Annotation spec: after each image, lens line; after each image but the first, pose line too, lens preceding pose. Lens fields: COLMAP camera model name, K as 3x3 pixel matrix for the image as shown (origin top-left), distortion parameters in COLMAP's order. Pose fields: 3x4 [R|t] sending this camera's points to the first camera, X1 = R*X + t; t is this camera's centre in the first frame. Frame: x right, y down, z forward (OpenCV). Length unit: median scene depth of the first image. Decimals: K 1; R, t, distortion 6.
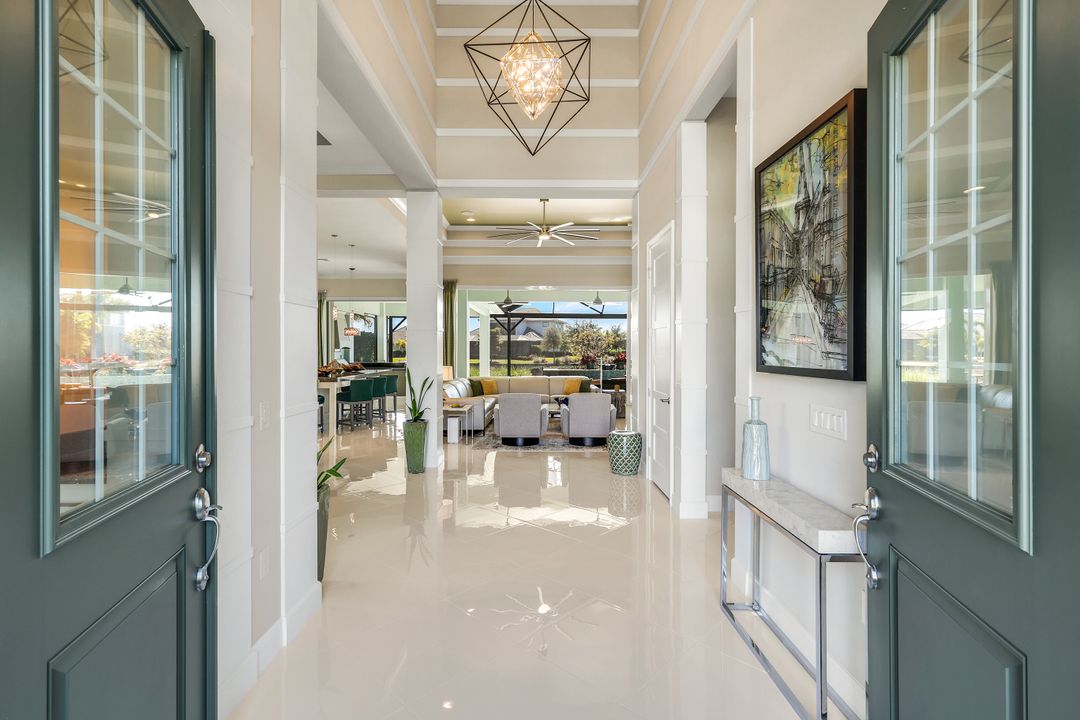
lens RADIAL K [[478.2, 0, 538.9], [0, 478.2, 352.1], [0, 0, 1]] dist [0.003112, -0.000674]
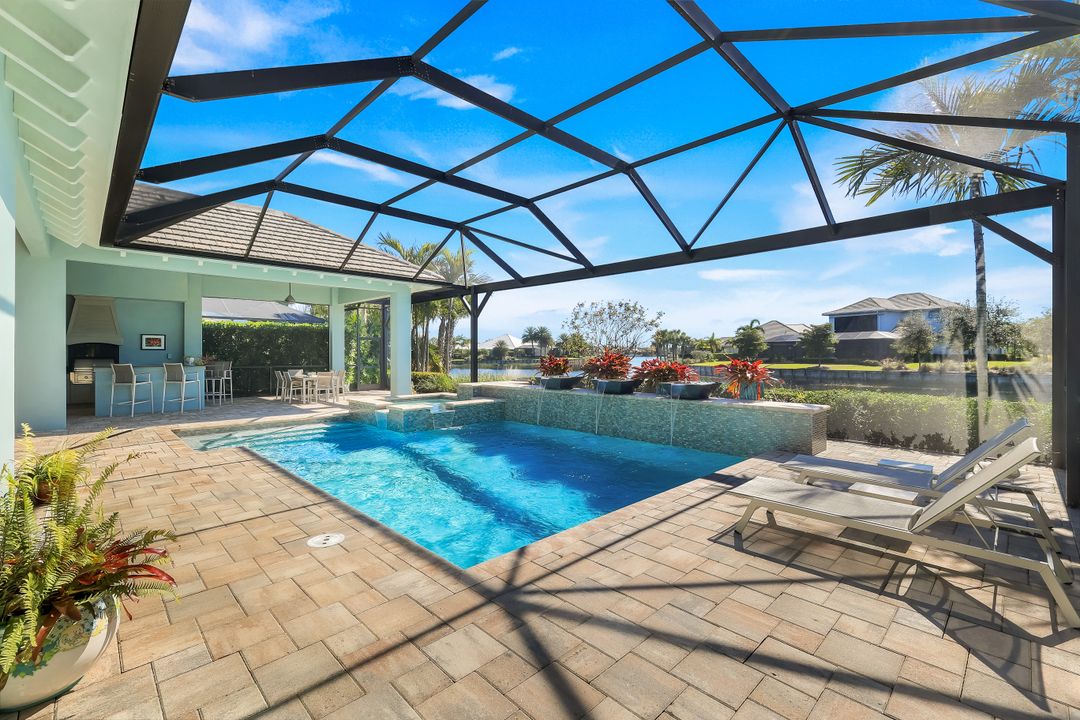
lens RADIAL K [[463.2, 0, 520.7], [0, 463.2, 354.1], [0, 0, 1]] dist [0.003032, -0.000397]
pose [[0.676885, -0.001299, -0.736087, 0.128419], [-0.002161, 0.999991, -0.003752, 0.003160], [0.736085, 0.004131, 0.676876, 0.172948]]
